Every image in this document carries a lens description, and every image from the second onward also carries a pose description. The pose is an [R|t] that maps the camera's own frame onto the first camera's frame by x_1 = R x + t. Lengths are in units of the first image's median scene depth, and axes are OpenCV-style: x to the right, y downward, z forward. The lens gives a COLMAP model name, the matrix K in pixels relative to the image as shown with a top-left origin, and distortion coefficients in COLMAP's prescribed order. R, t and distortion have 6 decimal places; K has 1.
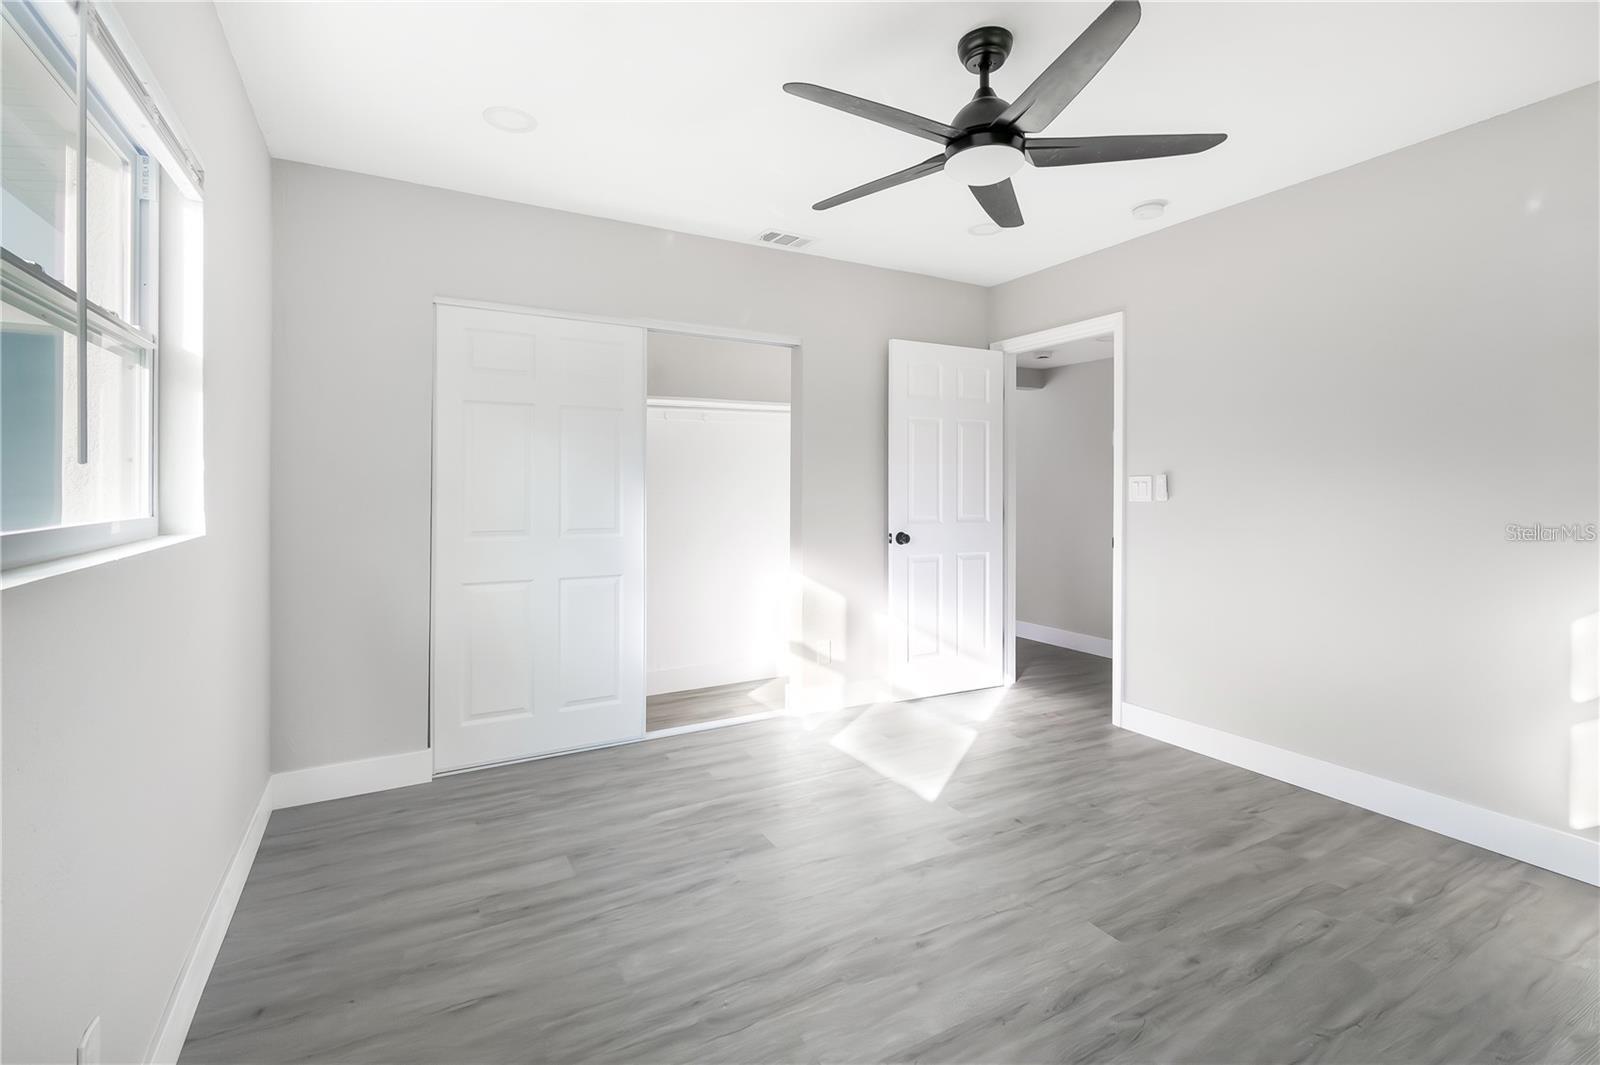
lens RADIAL K [[723.8, 0, 798.5], [0, 723.8, 486.5], [0, 0, 1]] dist [0.007267, -0.004025]
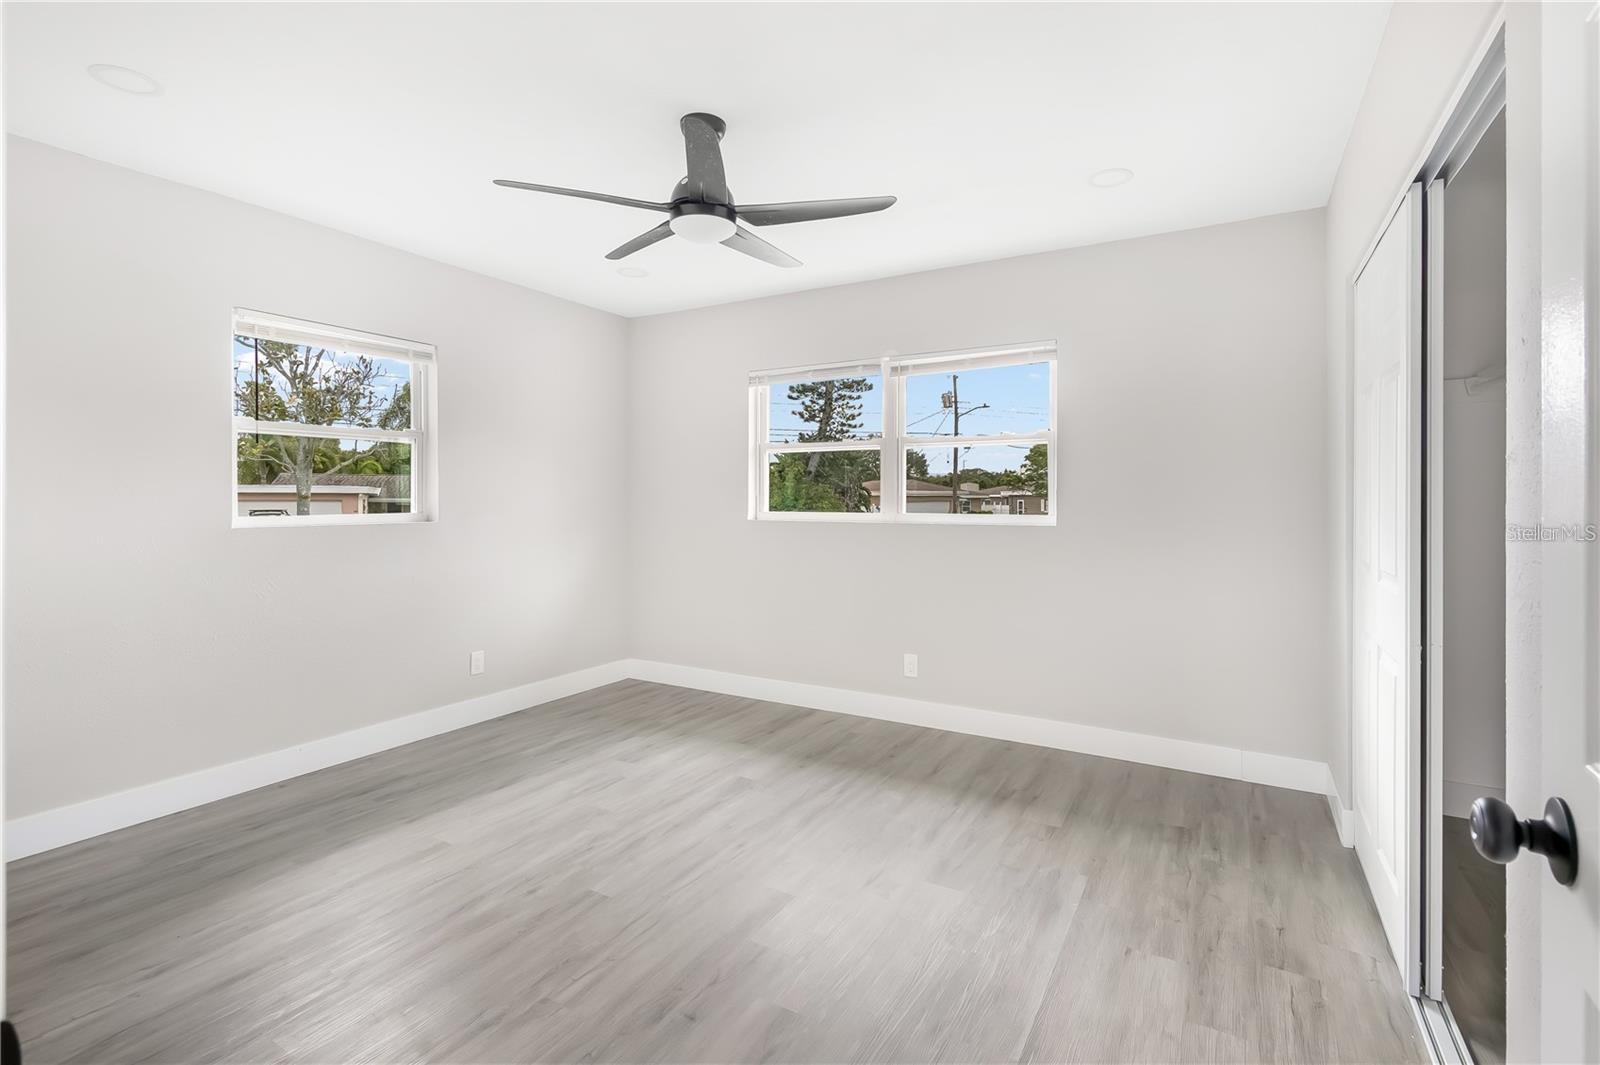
lens RADIAL K [[723.8, 0, 805.1], [0, 723.8, 505.2], [0, 0, 1]] dist [0.007267, -0.004025]
pose [[-0.857498, 0.000870, -0.514487, 0.585949], [-0.001536, 0.999990, 0.004252, 0.002212], [0.514486, 0.004437, -0.857488, 1.715666]]
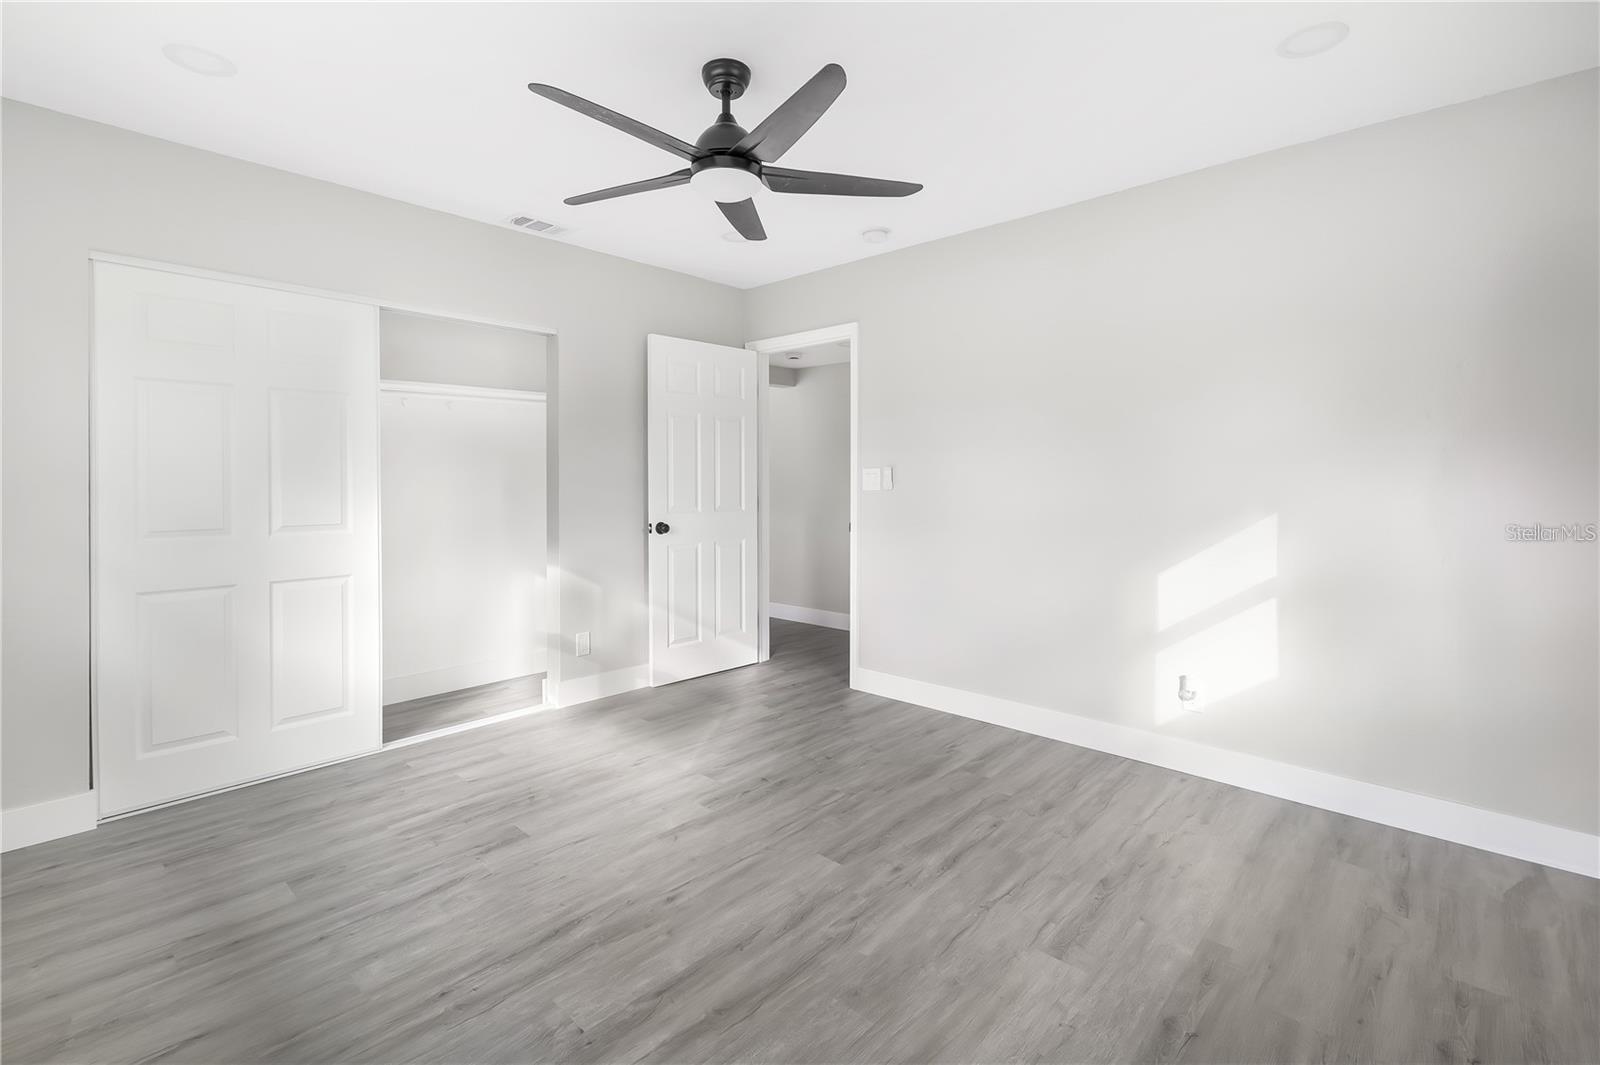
lens RADIAL K [[723.8, 0, 799.9], [0, 723.8, 487.1], [0, 0, 1]] dist [0.007267, -0.004025]
pose [[0.949557, -0.006776, 0.313522, 0.011916], [0.002815, 0.999910, 0.013082, 0.000712], [-0.313583, -0.011539, 0.949491, -0.065998]]
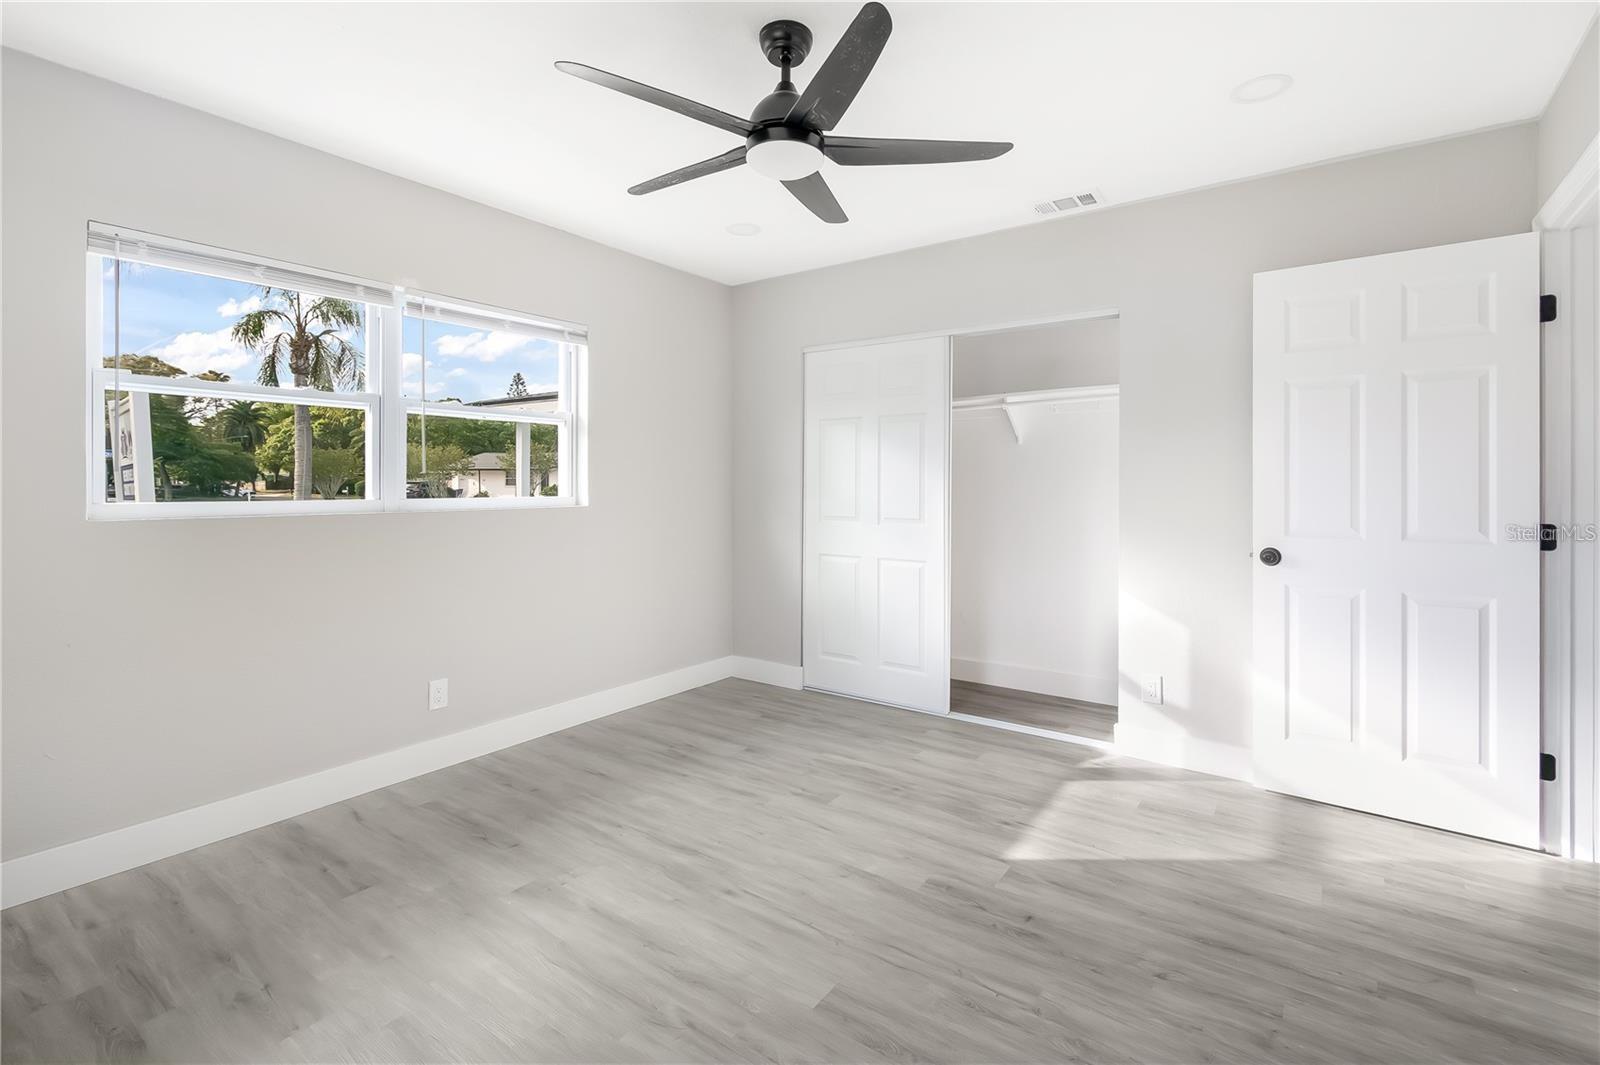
lens RADIAL K [[723.8, 0, 802.4], [0, 723.8, 483.6], [0, 0, 1]] dist [0.007267, -0.004025]
pose [[0.424215, -0.001271, -0.905561, 0.957832], [0.000606, 0.999999, -0.001120, 0.003877], [0.905562, -0.000074, 0.424215, 0.491676]]
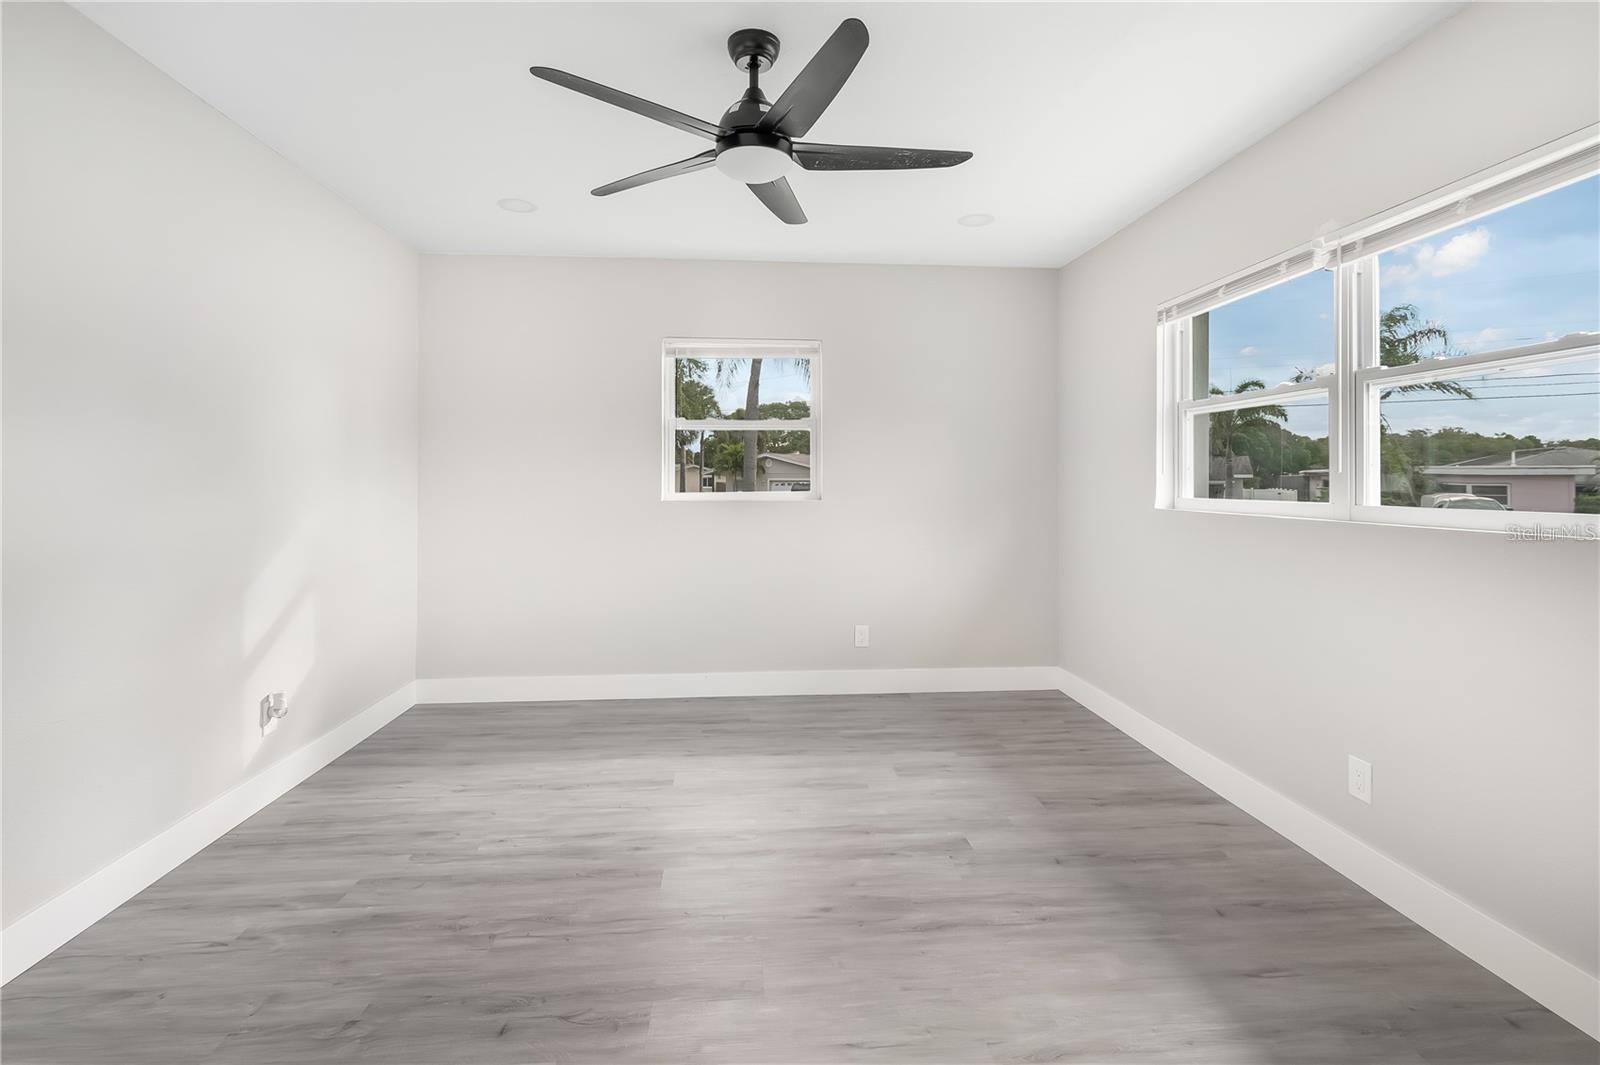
lens RADIAL K [[723.8, 0, 802.5], [0, 723.8, 479.6], [0, 0, 1]] dist [0.007267, -0.004025]
pose [[-0.915688, -0.004414, 0.401866, -0.175850], [-0.006606, 0.999970, -0.004068, 0.004665], [-0.401836, -0.006379, -0.915690, 1.555568]]
